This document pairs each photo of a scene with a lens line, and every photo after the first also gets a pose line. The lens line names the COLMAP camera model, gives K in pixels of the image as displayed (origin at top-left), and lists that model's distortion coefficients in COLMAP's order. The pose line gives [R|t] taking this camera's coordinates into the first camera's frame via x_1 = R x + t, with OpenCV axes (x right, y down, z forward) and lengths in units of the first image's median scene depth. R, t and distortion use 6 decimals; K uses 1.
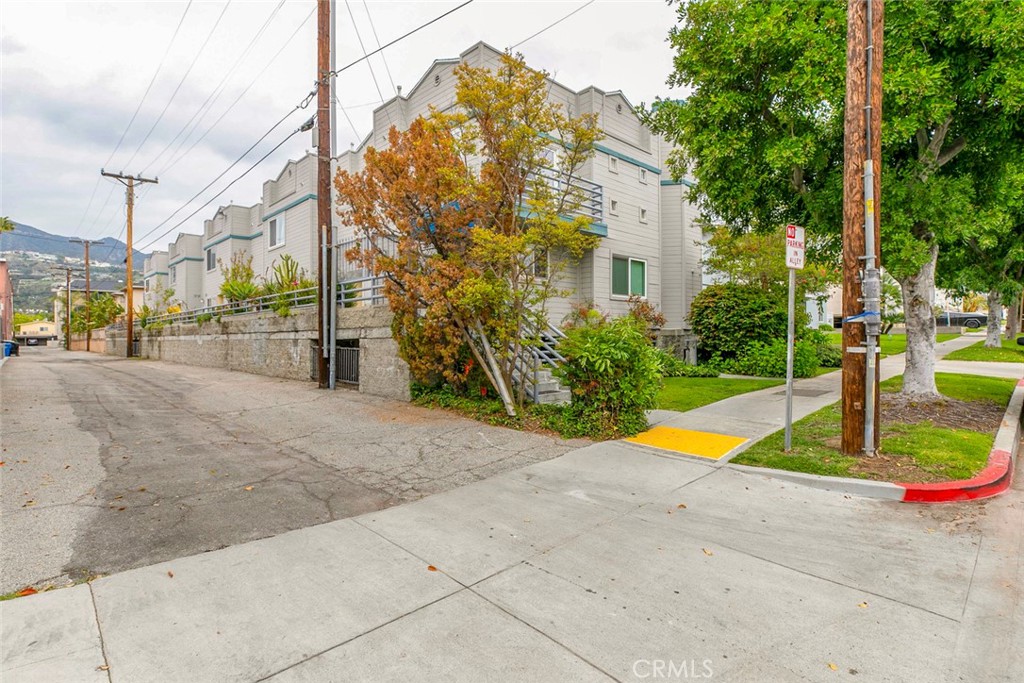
lens RADIAL K [[506.9, 0, 515.4], [0, 506.9, 341.3], [0, 0, 1]] dist [-0.003053, -0.000152]
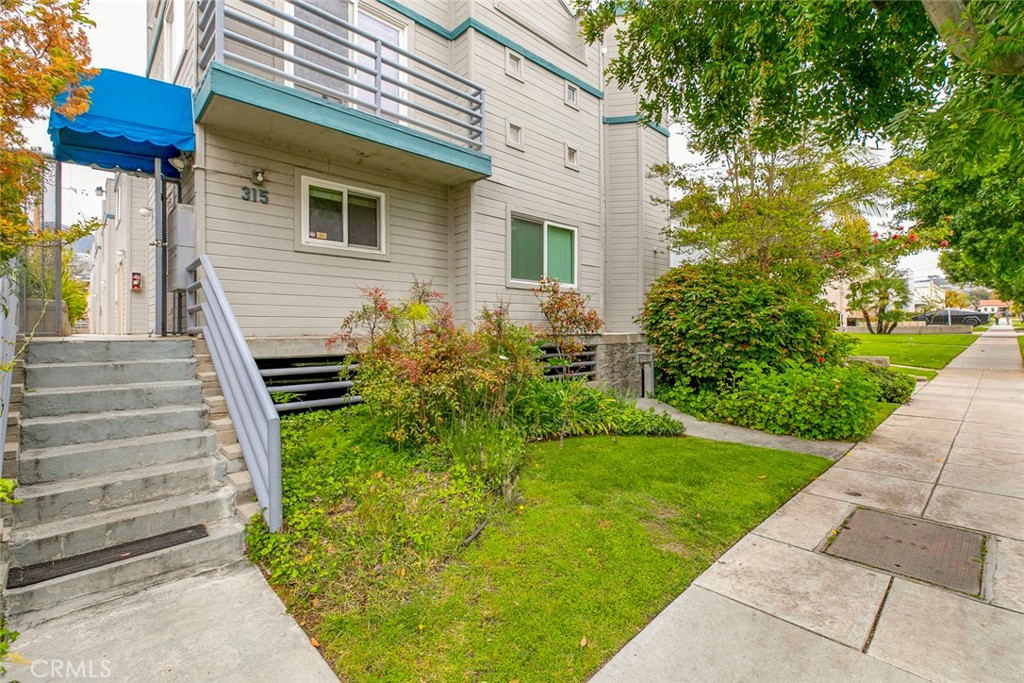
lens RADIAL K [[465.0, 0, 509.0], [0, 465.0, 332.7], [0, 0, 1]] dist [-0.004413, 0.000796]
pose [[0.999888, 0.003111, -0.014613, 0.194815], [-0.003197, 0.999978, -0.005892, -0.024876], [0.014594, 0.005938, 0.999876, 0.441178]]
